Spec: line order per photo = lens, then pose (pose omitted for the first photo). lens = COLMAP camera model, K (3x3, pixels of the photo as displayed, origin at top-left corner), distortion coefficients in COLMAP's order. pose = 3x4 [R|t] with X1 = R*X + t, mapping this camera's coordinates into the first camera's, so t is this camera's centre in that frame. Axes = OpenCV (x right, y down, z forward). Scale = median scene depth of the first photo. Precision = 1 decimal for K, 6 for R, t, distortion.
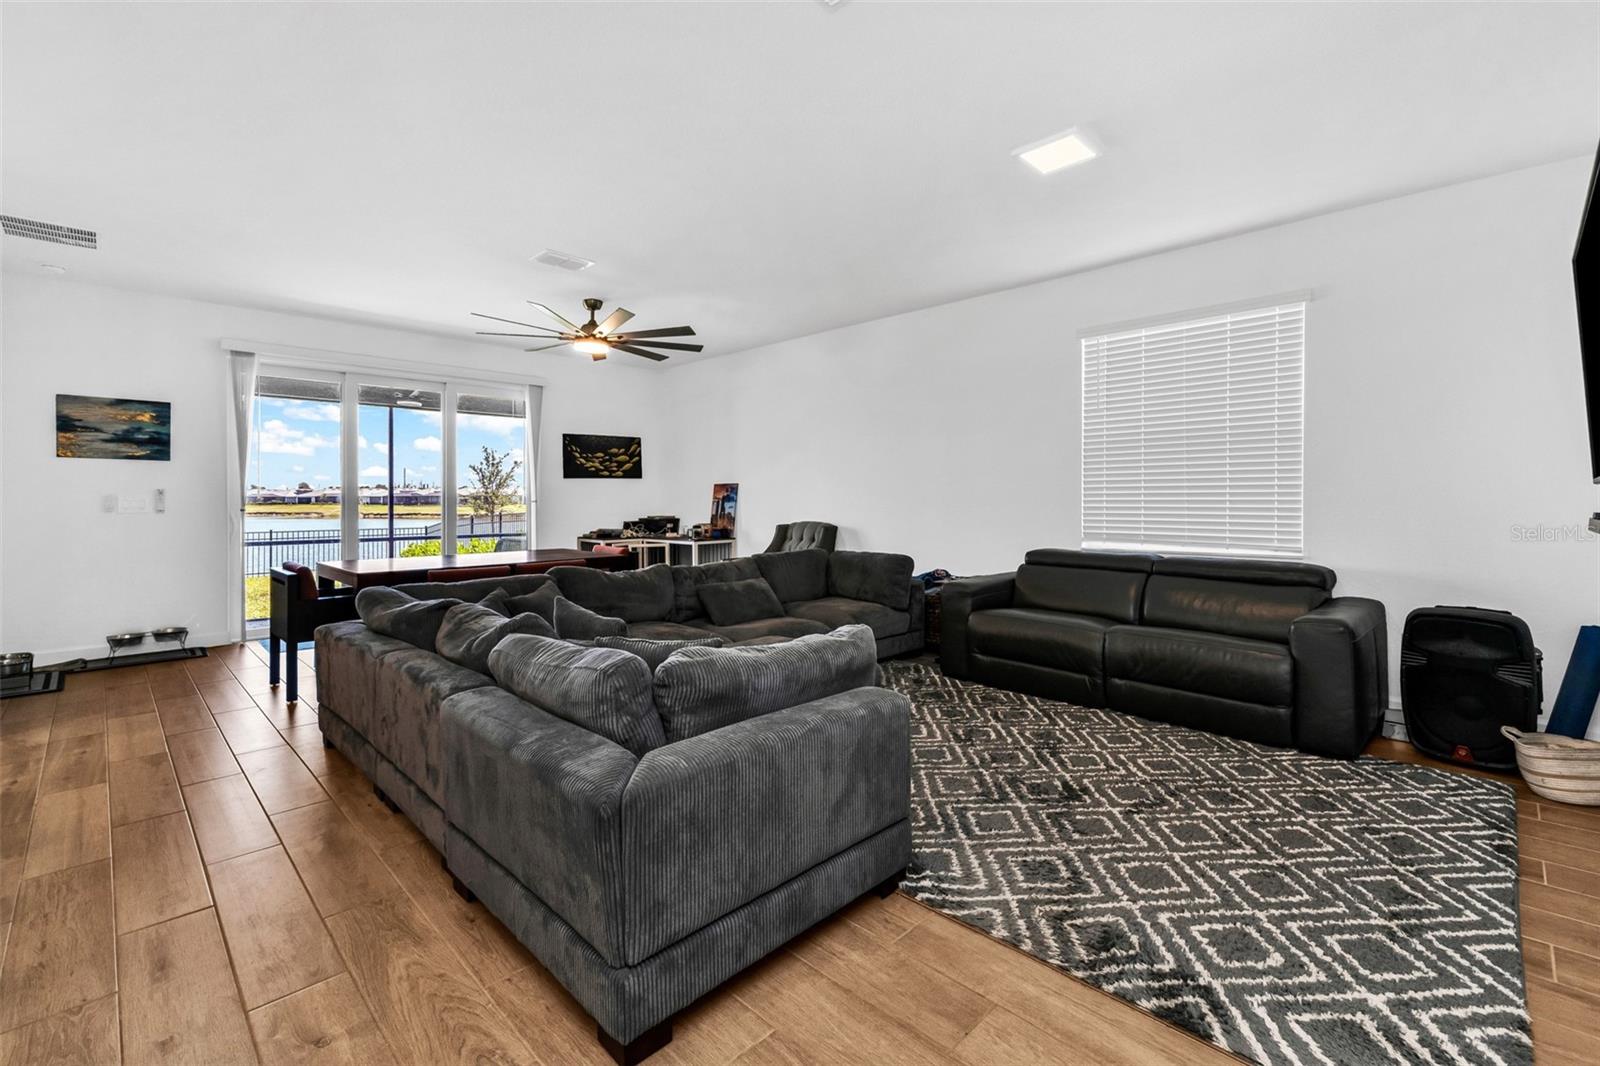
lens RADIAL K [[697.7, 0, 797.9], [0, 697.7, 481.2], [0, 0, 1]] dist [-0.000057, 0.000016]
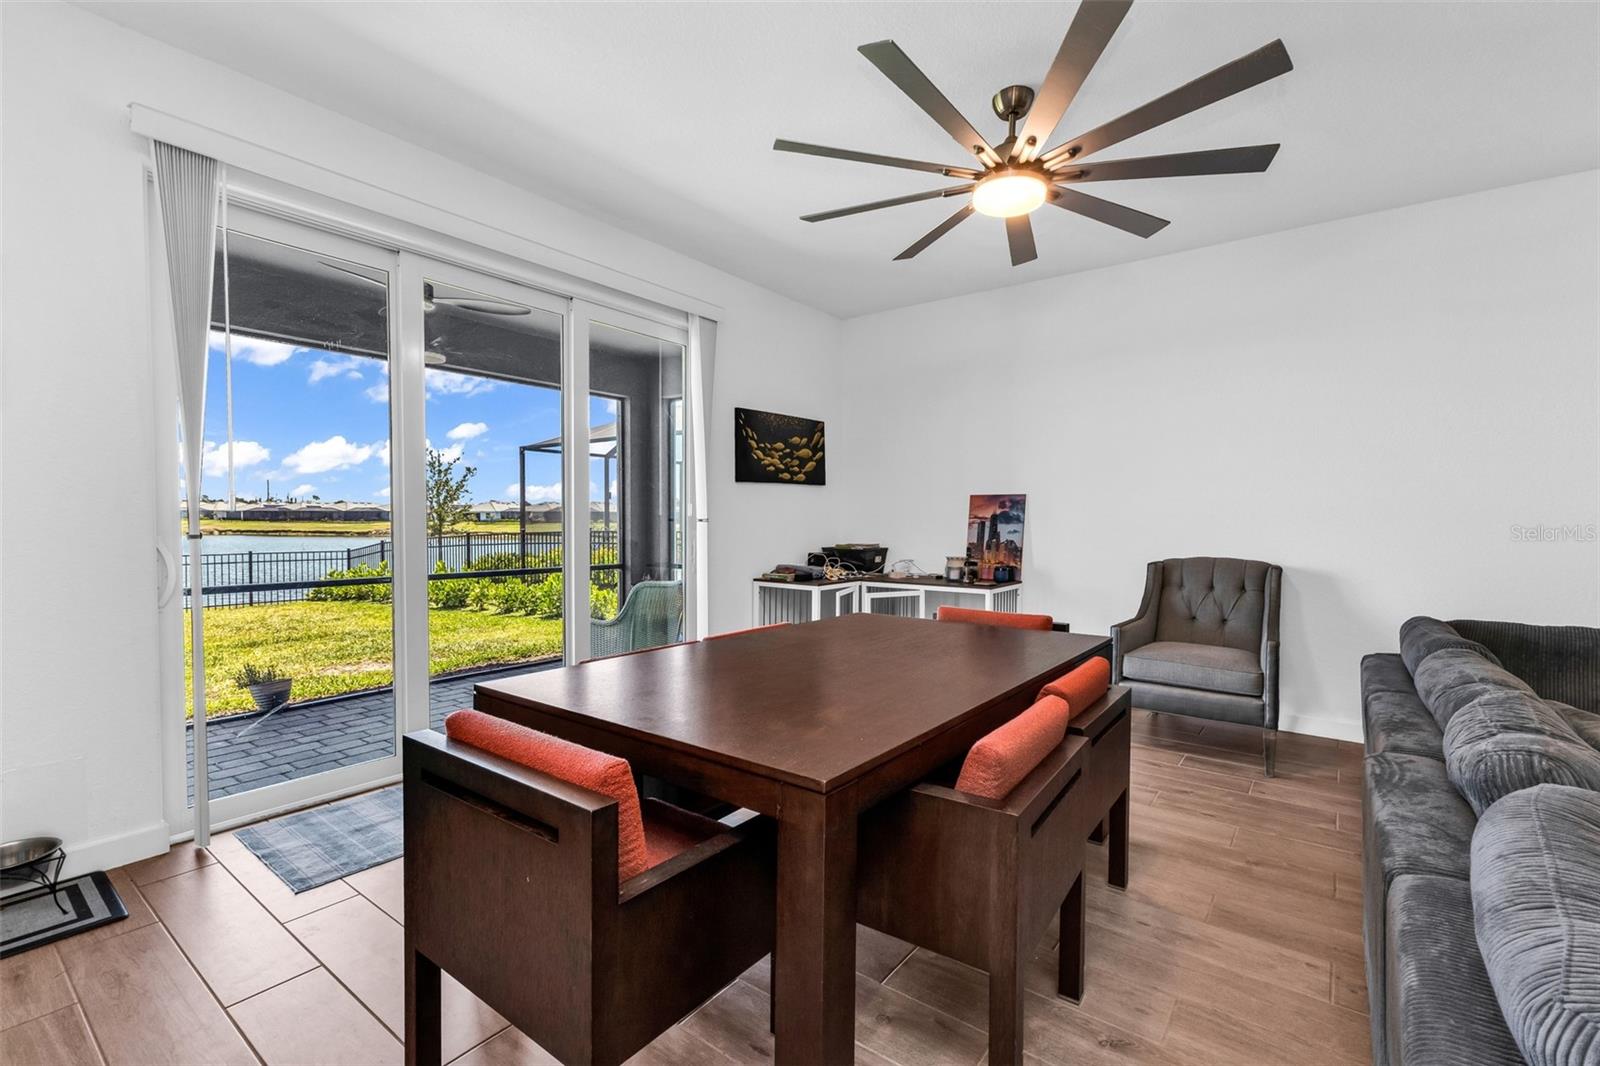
lens RADIAL K [[699.6, 0, 794.5], [0, 699.6, 532.6], [0, 0, 1]] dist [0.000432, 0.000043]
pose [[0.990862, 0.004968, 0.134787, -0.352444], [-0.011210, 0.998897, 0.045596, 0.010798], [-0.134412, -0.046691, 0.989825, 0.377801]]
